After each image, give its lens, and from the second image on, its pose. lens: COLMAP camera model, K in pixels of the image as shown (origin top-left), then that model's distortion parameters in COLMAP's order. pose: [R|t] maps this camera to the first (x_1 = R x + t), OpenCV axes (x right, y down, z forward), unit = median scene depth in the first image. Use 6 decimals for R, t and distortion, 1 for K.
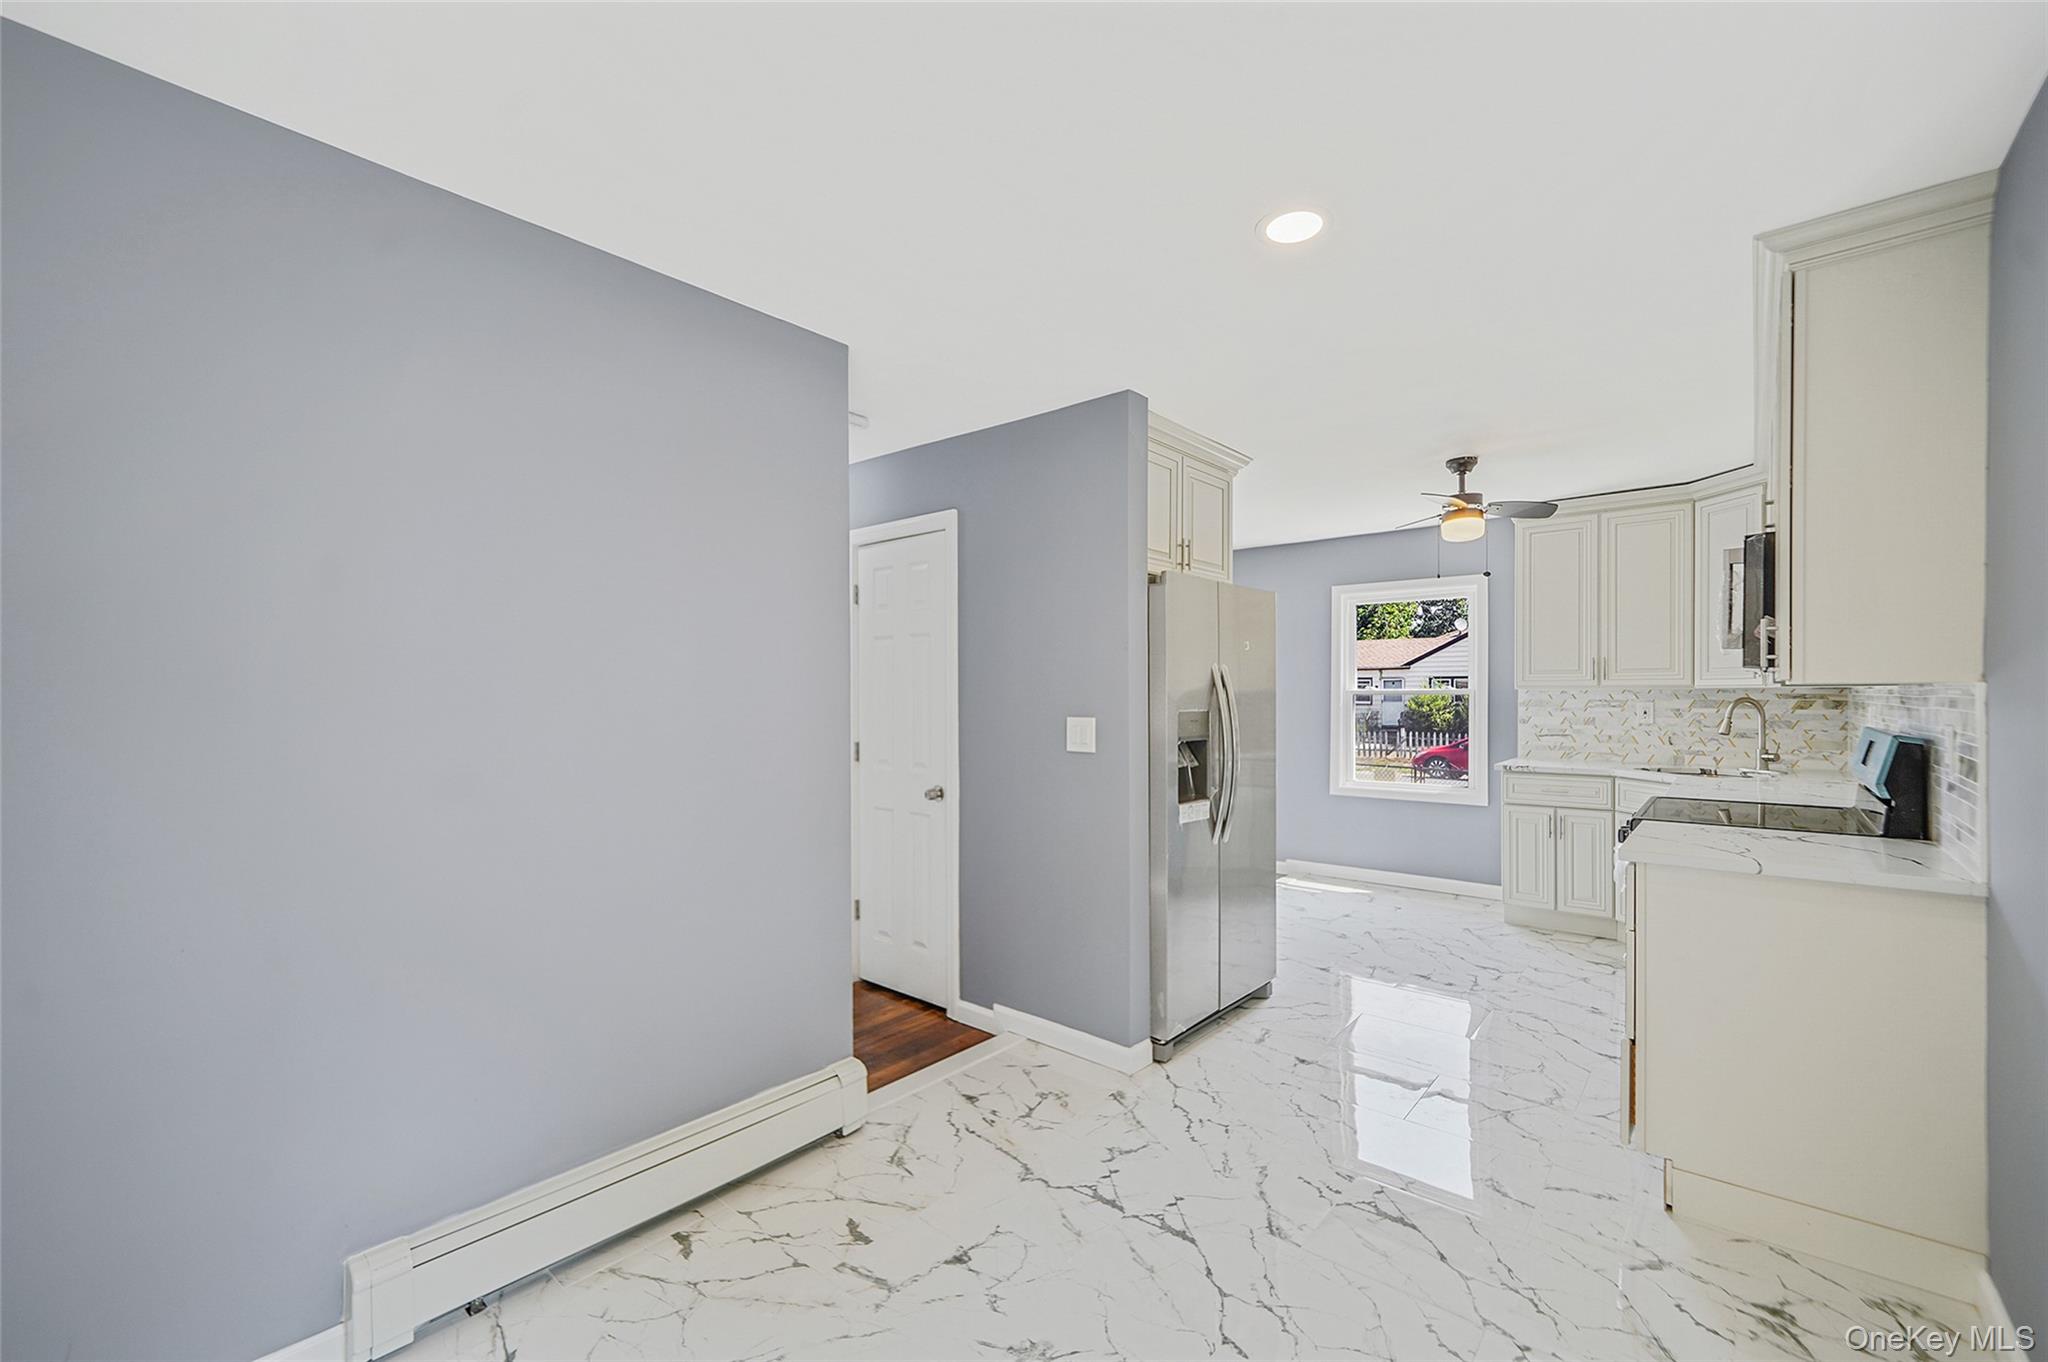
lens RADIAL K [[841.3, 0, 1026.9], [0, 841.3, 702.5], [0, 0, 1]] dist [0.000166, -0.000038]
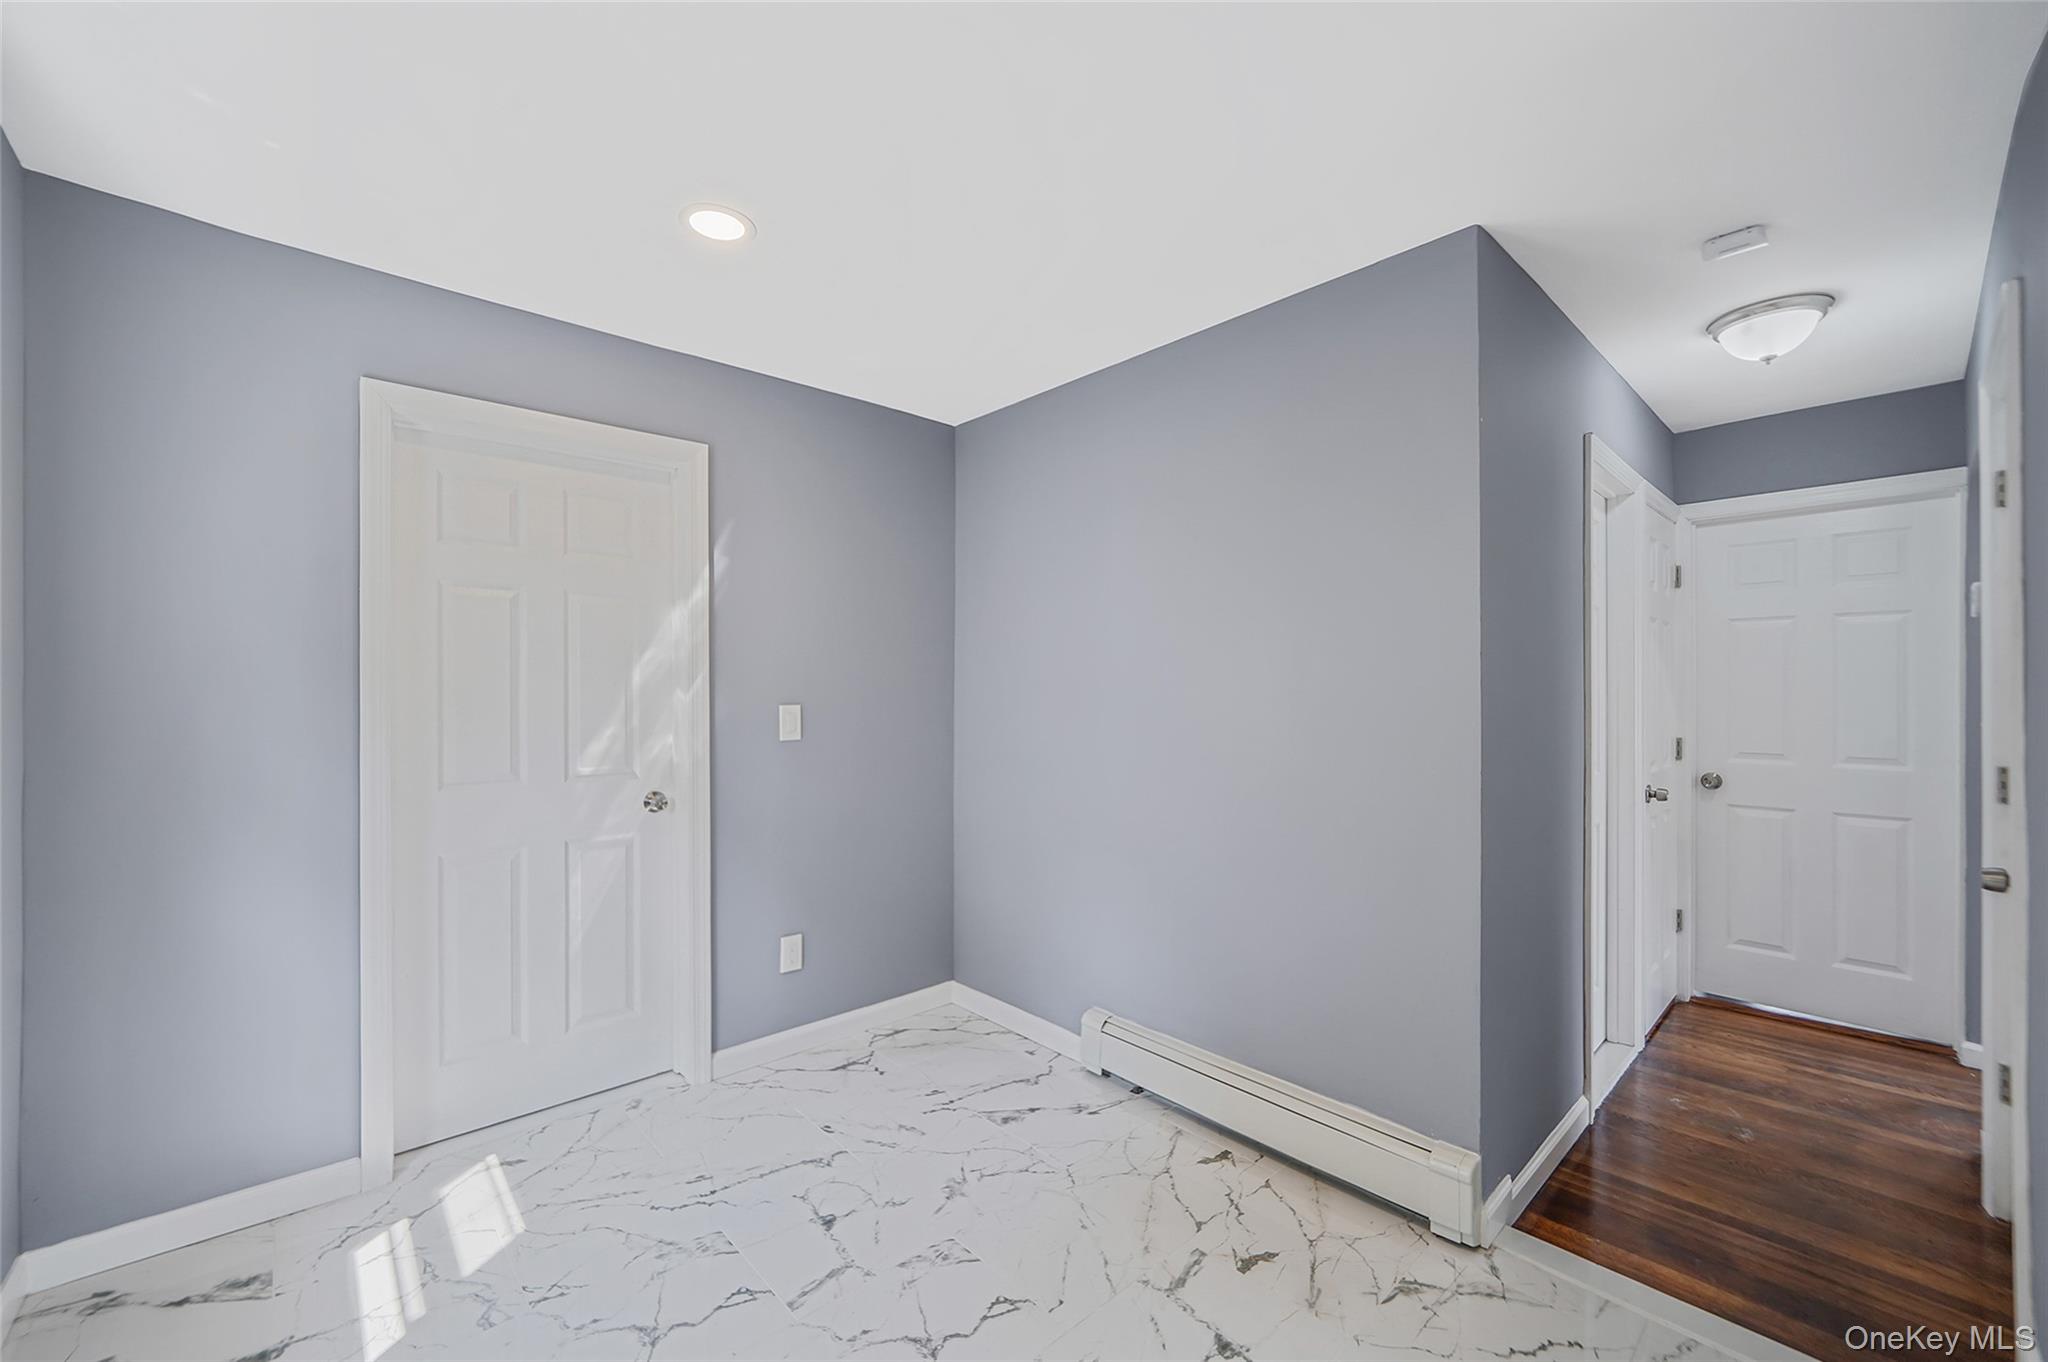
lens RADIAL K [[831.9, 0, 1028.6], [0, 831.9, 679.2], [0, 0, 1]] dist [0.001064, 0.000044]
pose [[-0.110267, -0.000496, -0.993902, 0.712348], [-0.002426, 0.999997, -0.000230, -0.012936], [0.993899, 0.002386, -0.110268, 0.815872]]
